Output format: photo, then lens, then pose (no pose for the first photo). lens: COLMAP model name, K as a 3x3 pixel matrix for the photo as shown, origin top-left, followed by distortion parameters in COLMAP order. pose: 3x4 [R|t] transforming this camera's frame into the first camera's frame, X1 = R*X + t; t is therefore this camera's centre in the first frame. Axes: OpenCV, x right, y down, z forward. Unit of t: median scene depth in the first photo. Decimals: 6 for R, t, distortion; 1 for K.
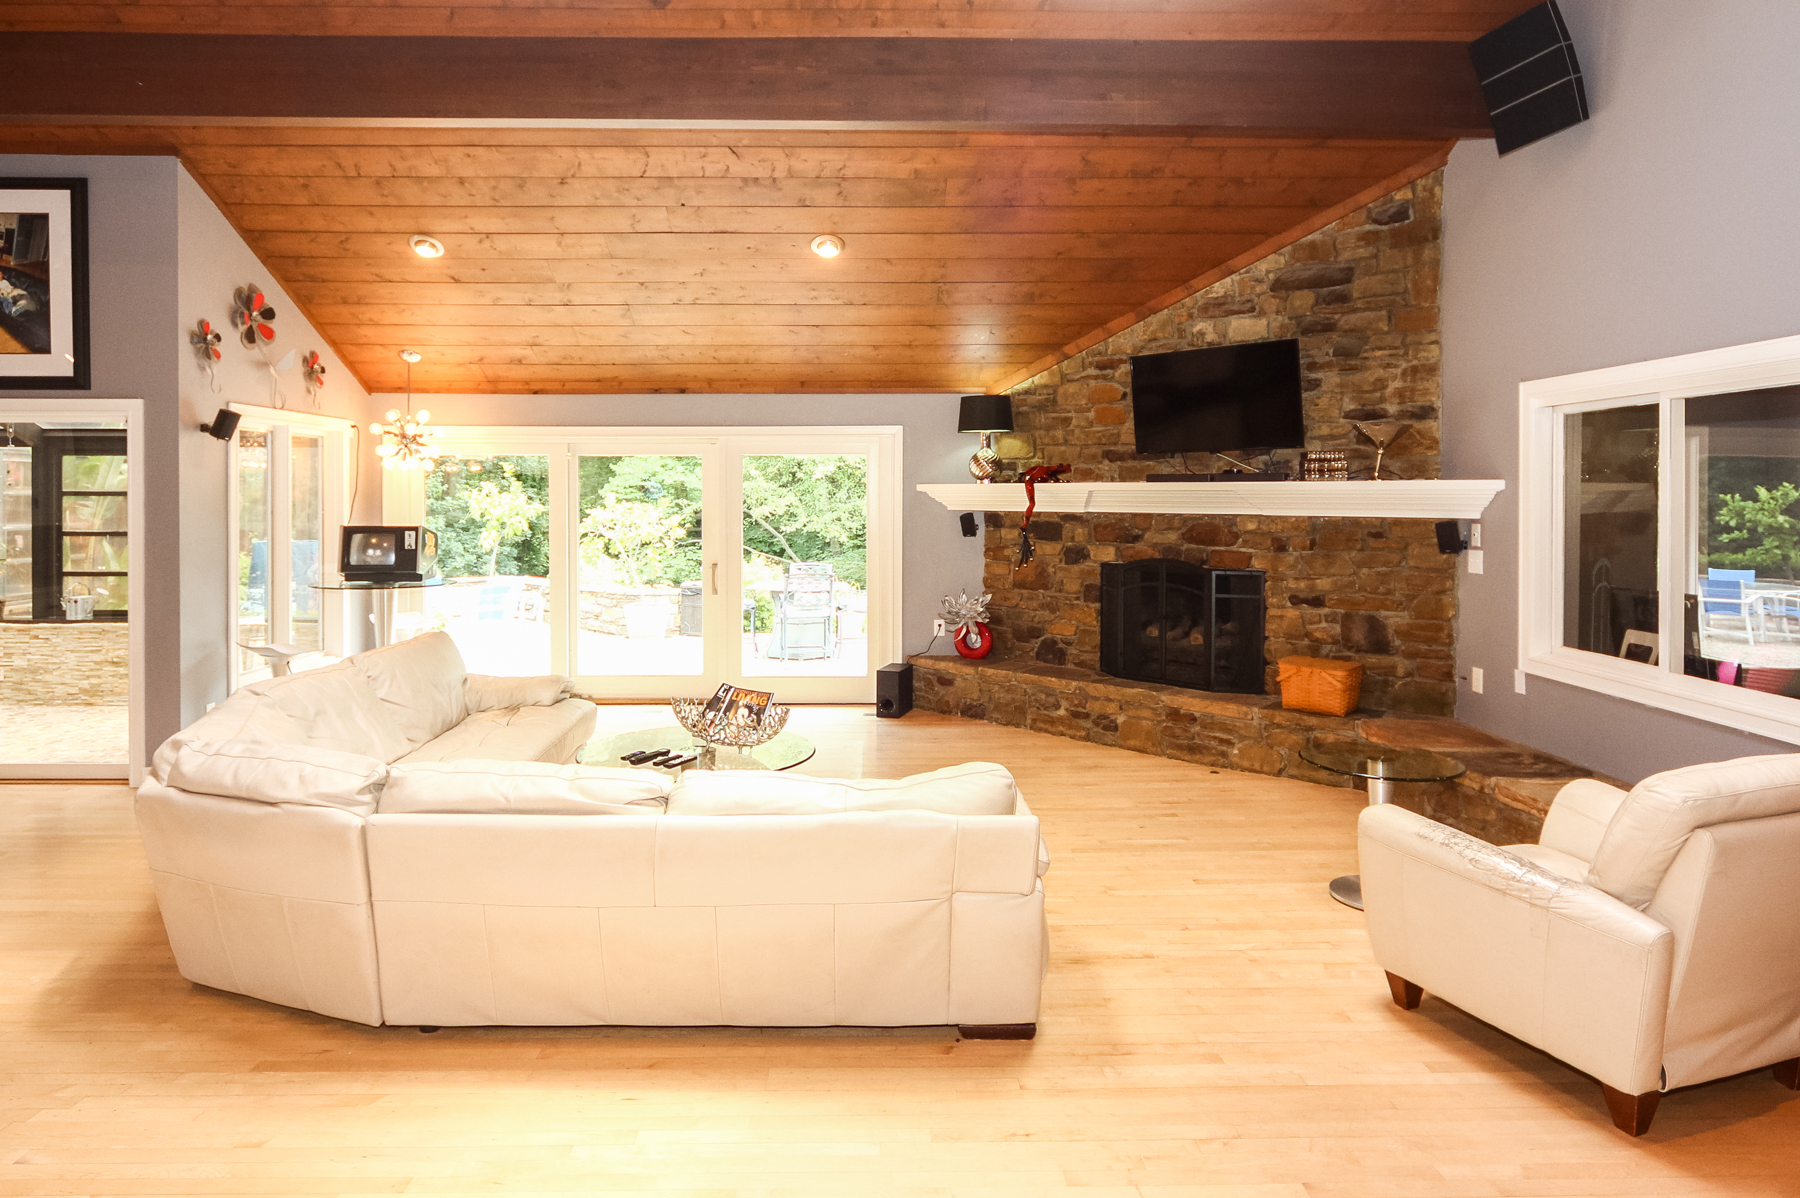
lens RADIAL K [[1061.9, 0, 903.8], [0, 1061.9, 504.0], [0, 0, 1]] dist [-0.000477, -0.000195]
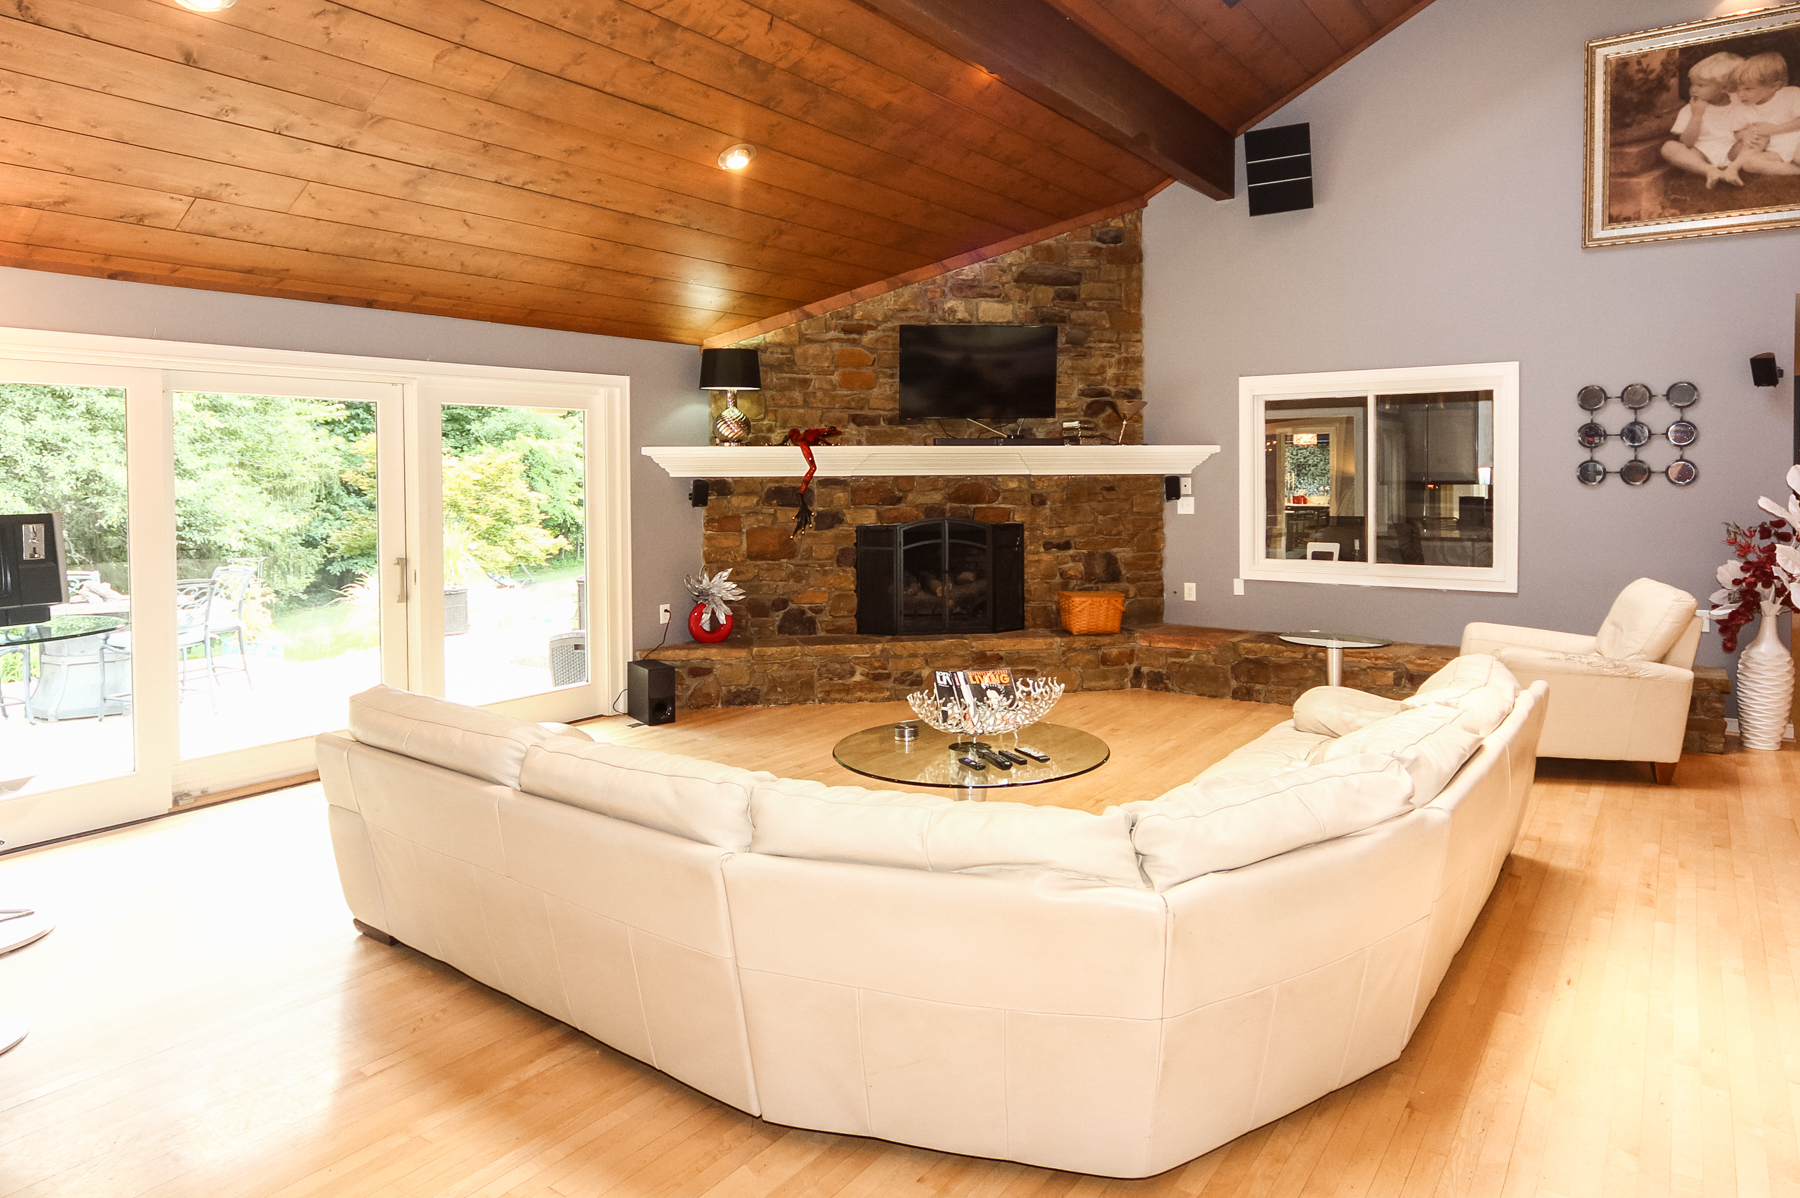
lens RADIAL K [[1104.2, 0, 899.8], [0, 1104.2, 493.8], [0, 0, 1]] dist [-0.003643, -0.000089]
pose [[0.594958, -0.021627, 0.803466, -0.673055], [0.014830, 0.999763, 0.015930, 0.009307], [-0.803620, 0.002438, 0.595138, 0.369282]]
